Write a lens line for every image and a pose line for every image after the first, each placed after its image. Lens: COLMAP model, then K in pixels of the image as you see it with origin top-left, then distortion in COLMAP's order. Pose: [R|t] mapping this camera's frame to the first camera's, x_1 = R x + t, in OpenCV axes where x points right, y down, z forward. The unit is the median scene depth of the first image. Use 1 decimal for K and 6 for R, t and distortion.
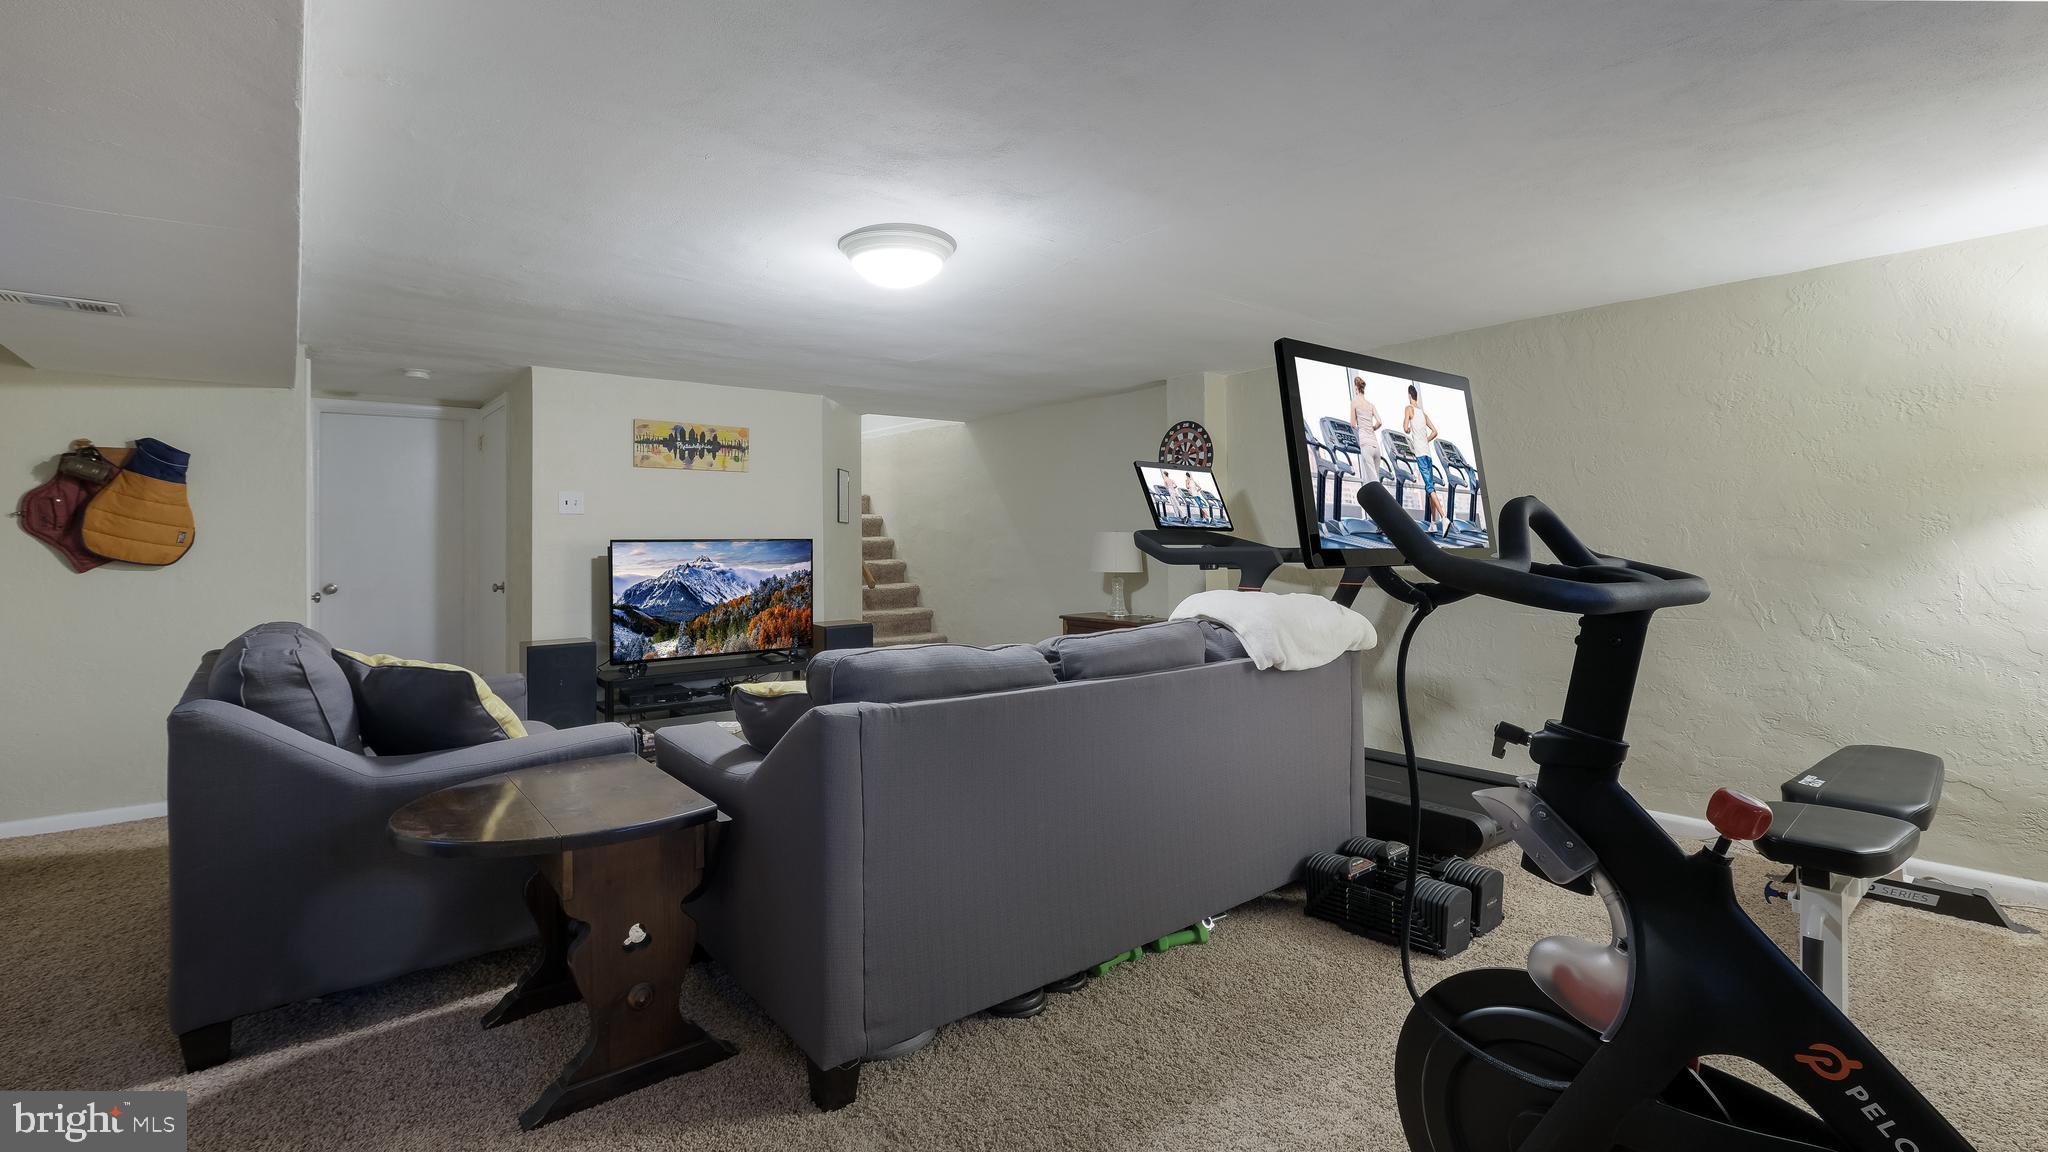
lens RADIAL K [[902.1, 0, 1013.2], [0, 902.1, 519.6], [0, 0, 1]] dist [0.001042, 0.000413]
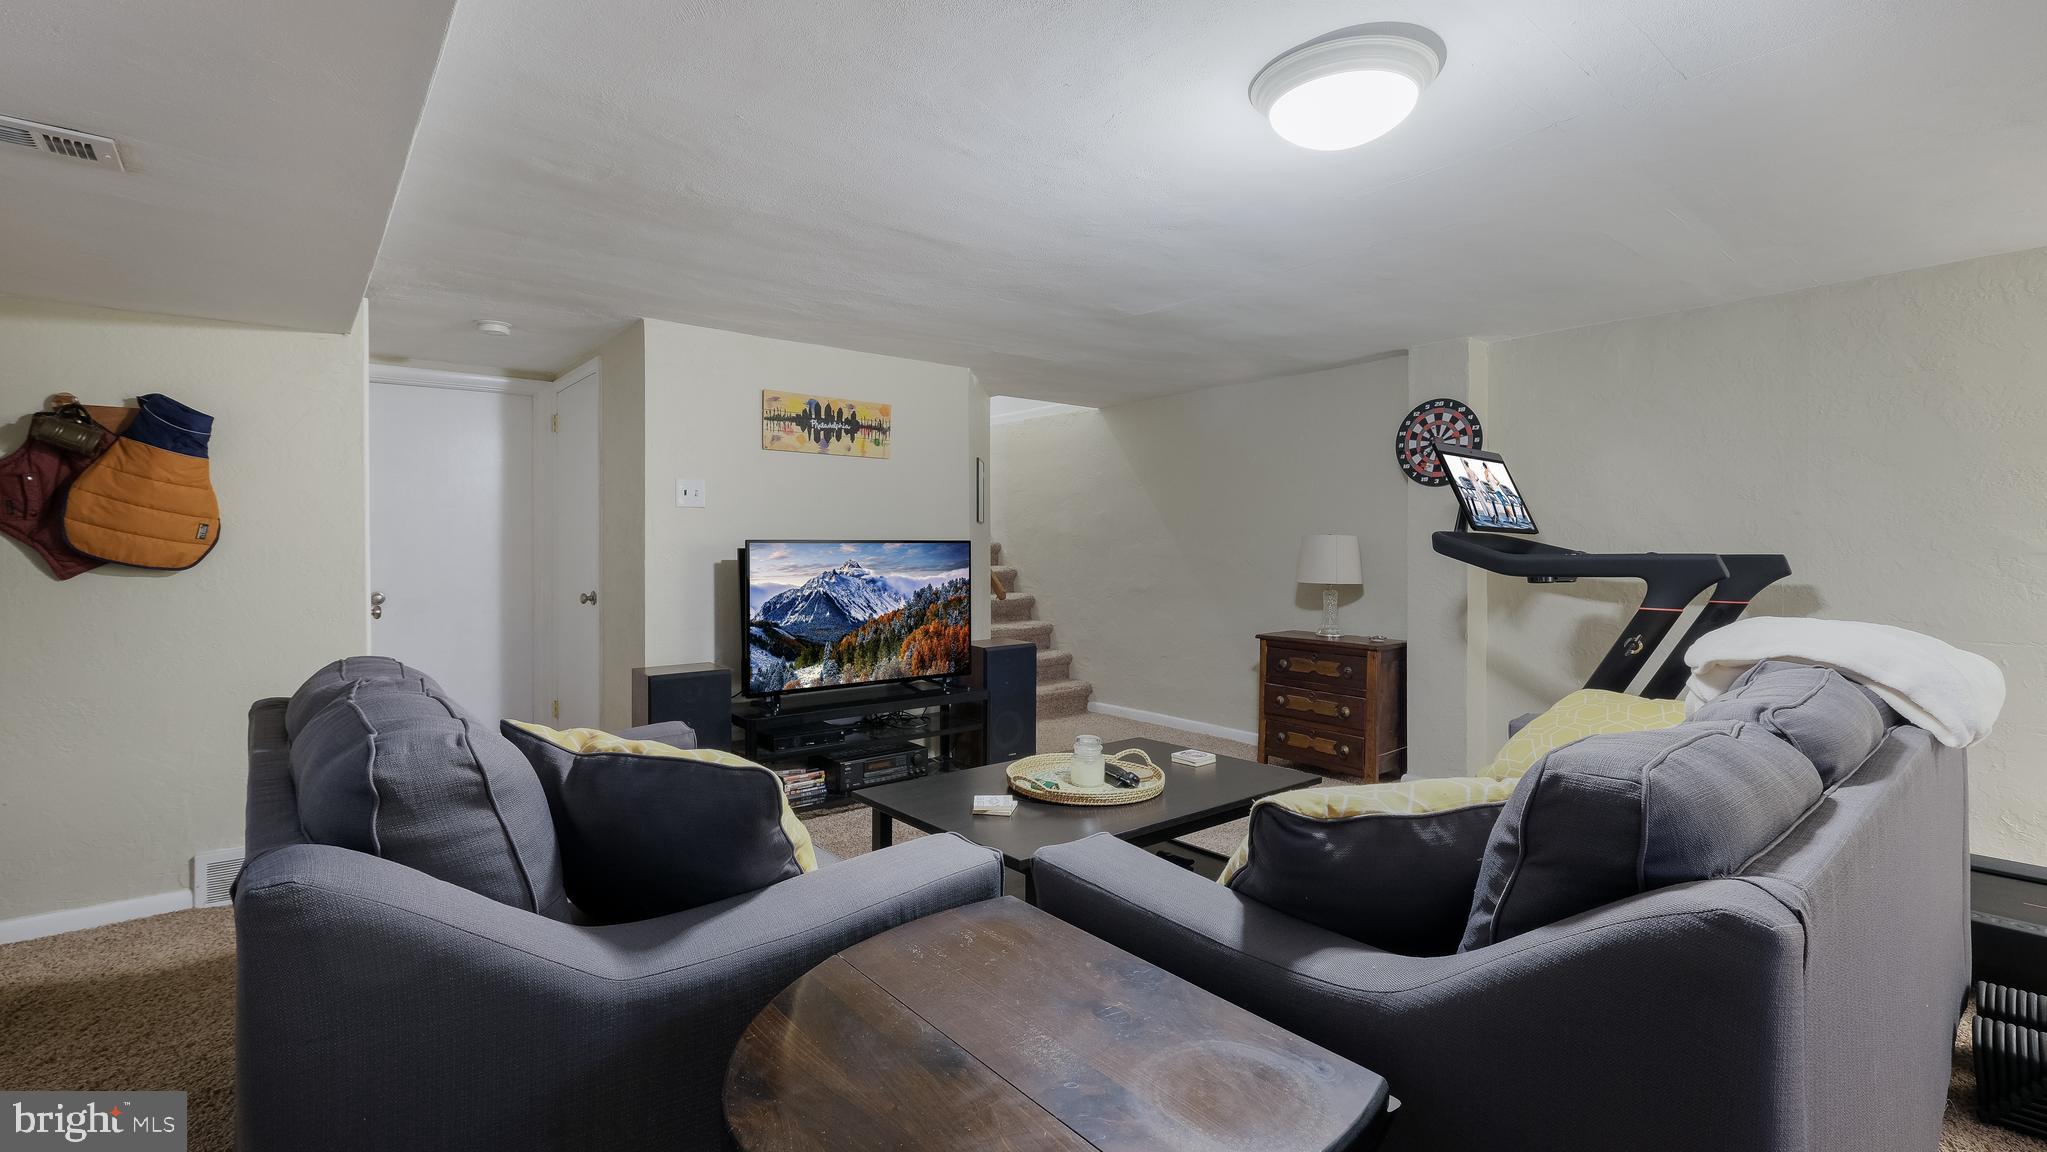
lens RADIAL K [[901.7, 0, 1029.9], [0, 901.7, 541.9], [0, 0, 1]] dist [0.001042, 0.000413]
pose [[0.999875, 0.006881, 0.014210, -0.208819], [-0.007140, 0.999807, 0.018276, 0.008265], [-0.014082, -0.018375, 0.999732, 0.207428]]
